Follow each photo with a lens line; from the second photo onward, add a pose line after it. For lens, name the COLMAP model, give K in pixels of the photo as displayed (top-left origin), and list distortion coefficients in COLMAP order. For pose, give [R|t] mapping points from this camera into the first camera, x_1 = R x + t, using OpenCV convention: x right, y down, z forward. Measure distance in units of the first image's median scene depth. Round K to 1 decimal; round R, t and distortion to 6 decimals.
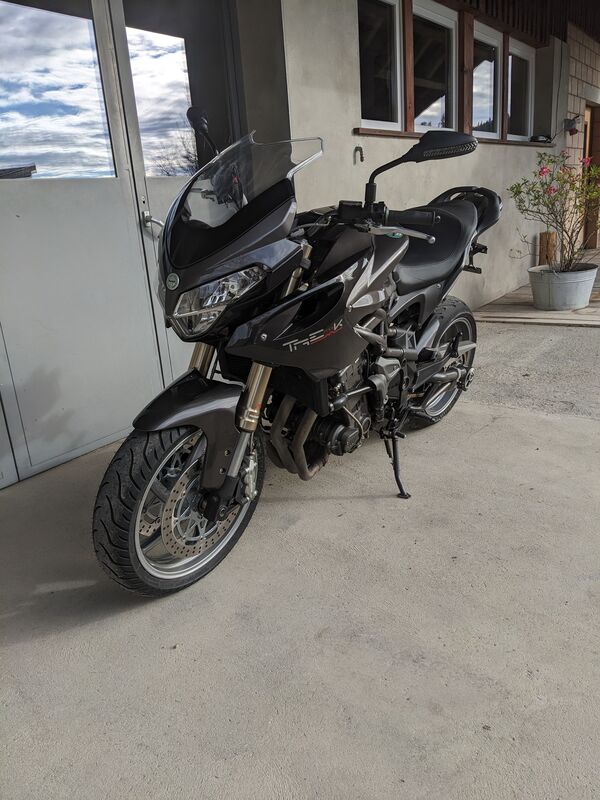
lens RADIAL K [[634.6, 0, 300.7], [0, 634.6, 395.9], [0, 0, 1]] dist [0.035598, -0.047268]
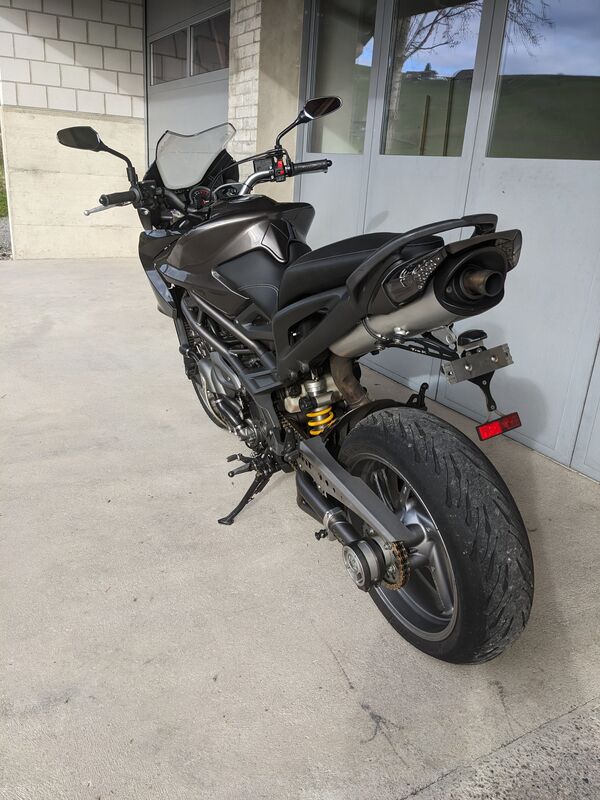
lens RADIAL K [[634.6, 0, 301.1], [0, 634.6, 397.4], [0, 0, 1]] dist [0.035598, -0.047268]
pose [[-0.430043, 0.353541, -0.830706, 0.493121], [-0.295232, 0.814474, 0.499470, -0.289334], [0.853171, 0.460044, -0.245882, 0.750889]]
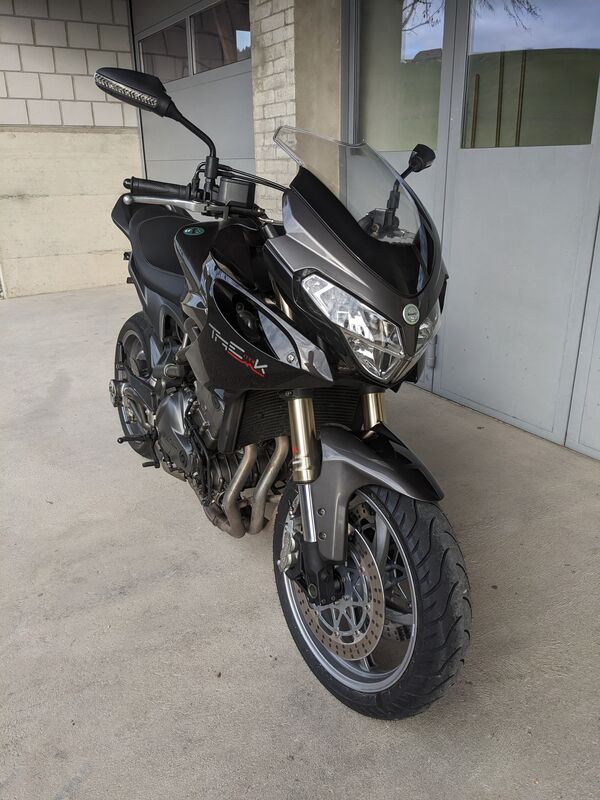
lens RADIAL K [[634.6, 0, 299.1], [0, 634.6, 396.9], [0, 0, 1]] dist [0.035598, -0.047268]
pose [[-0.382768, 0.394702, -0.835284, 0.371212], [-0.232460, 0.833900, 0.500572, -0.236385], [0.894120, 0.385773, -0.227438, 0.572093]]
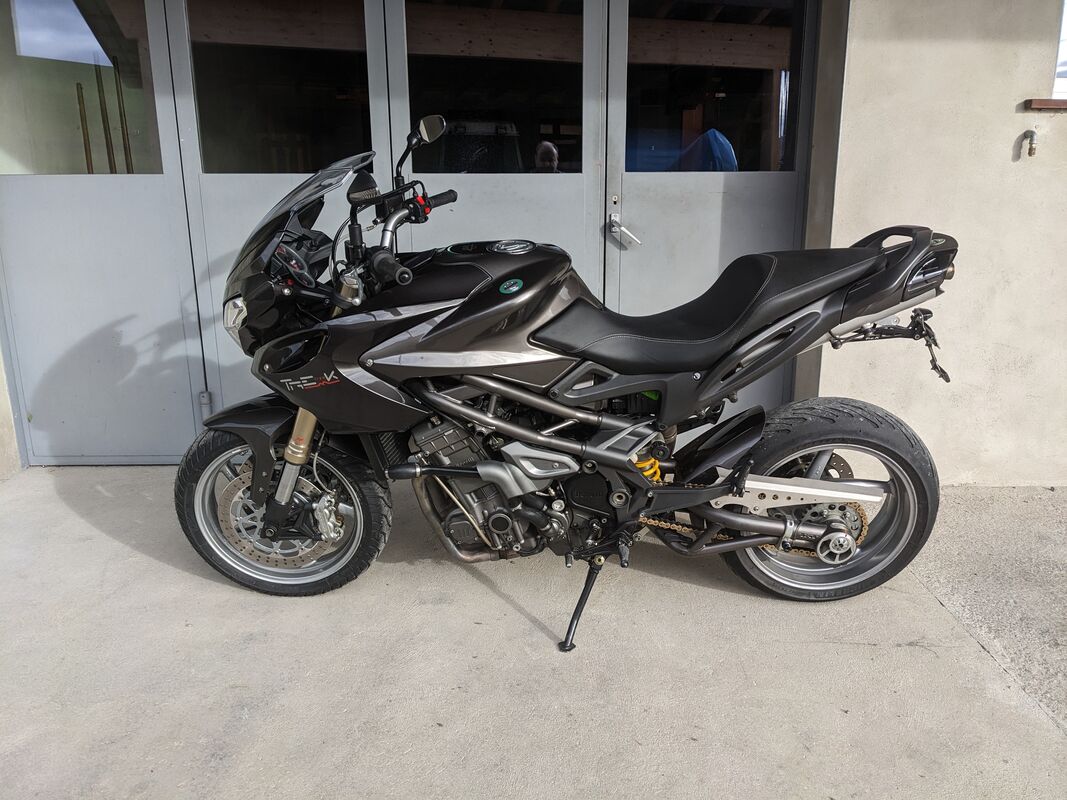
lens RADIAL K [[846.4, 0, 541.2], [0, 846.4, 402.3], [0, 0, 1]] dist [0.035598, -0.047268]
pose [[0.583041, 0.261849, -0.769090, 0.489196], [-0.271413, 0.955028, 0.119399, -0.127552], [0.765767, 0.139127, 0.627889, 0.209922]]
